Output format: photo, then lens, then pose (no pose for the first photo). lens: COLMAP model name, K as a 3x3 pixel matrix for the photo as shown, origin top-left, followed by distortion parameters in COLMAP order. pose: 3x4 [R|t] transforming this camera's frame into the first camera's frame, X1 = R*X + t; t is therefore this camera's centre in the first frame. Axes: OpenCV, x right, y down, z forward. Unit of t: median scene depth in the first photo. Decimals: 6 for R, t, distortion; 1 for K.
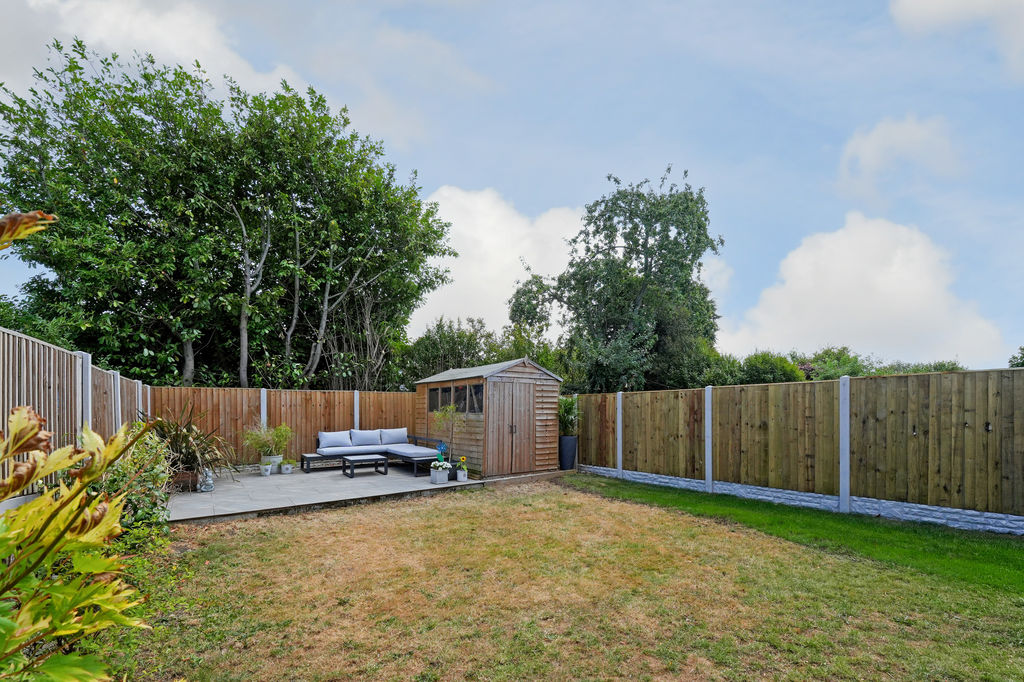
lens RADIAL K [[428.2, 0, 513.9], [0, 428.2, 410.8], [0, 0, 1]] dist [-0.002906, -0.000444]
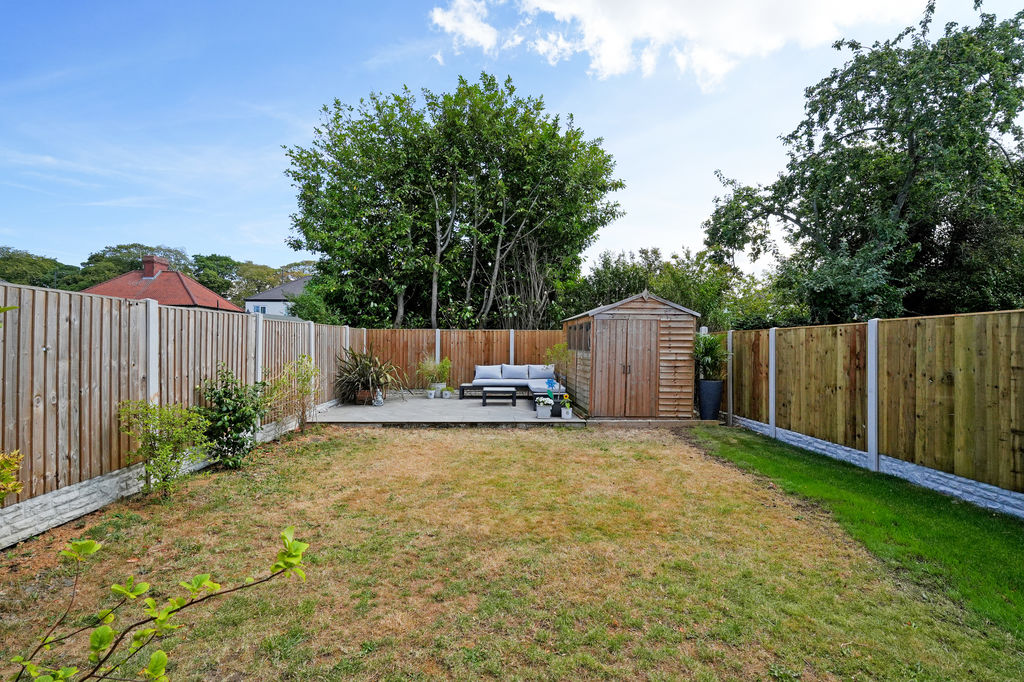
lens RADIAL K [[445.3, 0, 512.0], [0, 445.3, 341.0], [0, 0, 1]] dist [-0.002918, -0.000695]
pose [[0.822243, 0.003562, -0.569125, 0.332282], [-0.010363, 0.999908, -0.008713, -0.007799], [0.569042, 0.013062, 0.822205, 0.051609]]
